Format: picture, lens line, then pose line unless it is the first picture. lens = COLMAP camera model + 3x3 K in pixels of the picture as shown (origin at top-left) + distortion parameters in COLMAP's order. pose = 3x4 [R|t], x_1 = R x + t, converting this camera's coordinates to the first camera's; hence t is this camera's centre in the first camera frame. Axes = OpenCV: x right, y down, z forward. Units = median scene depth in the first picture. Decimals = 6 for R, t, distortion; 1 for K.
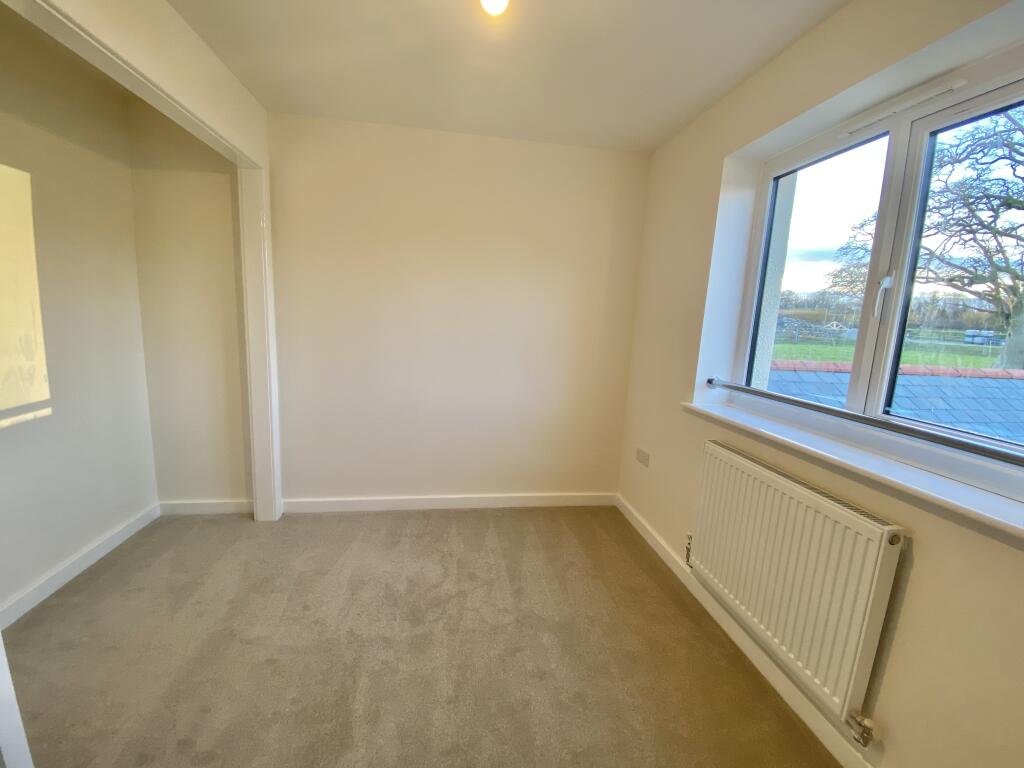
lens RADIAL K [[412.3, 0, 510.8], [0, 412.3, 386.9], [0, 0, 1]] dist [0.027728, -0.023304]
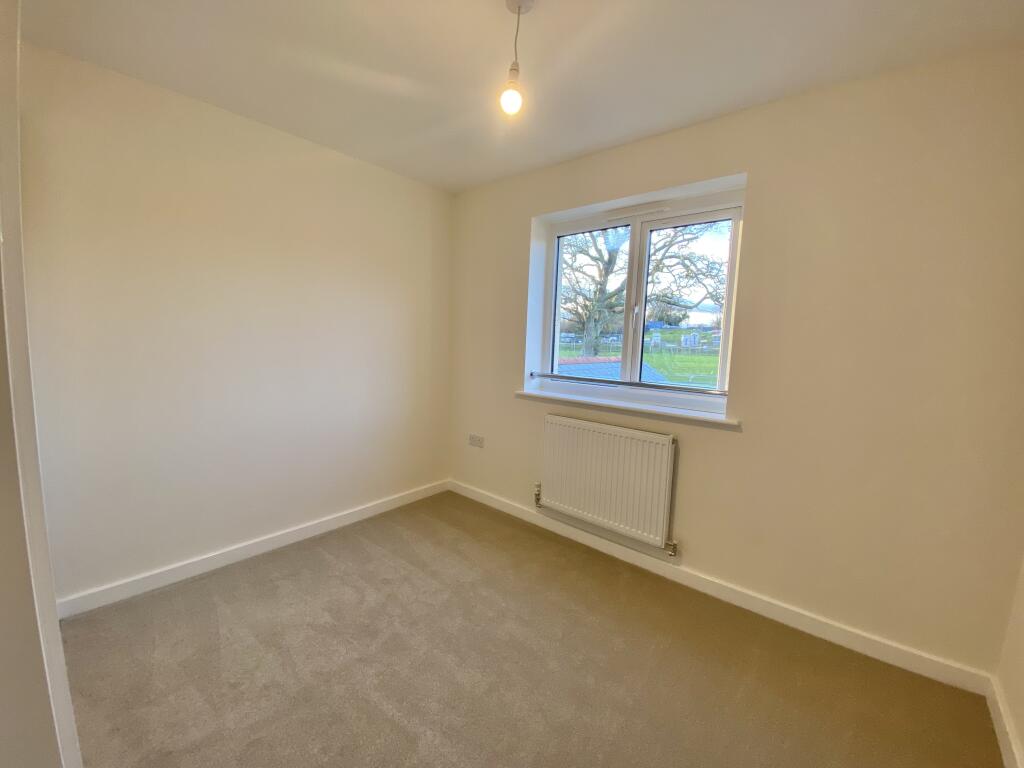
lens RADIAL K [[411.4, 0, 503.3], [0, 411.4, 382.6], [0, 0, 1]] dist [0.002055, -0.008215]
pose [[0.763935, -0.096181, 0.638085, -0.463186], [0.117478, 0.993034, 0.009036, -0.005963], [-0.634510, 0.068058, 0.769913, -0.000389]]
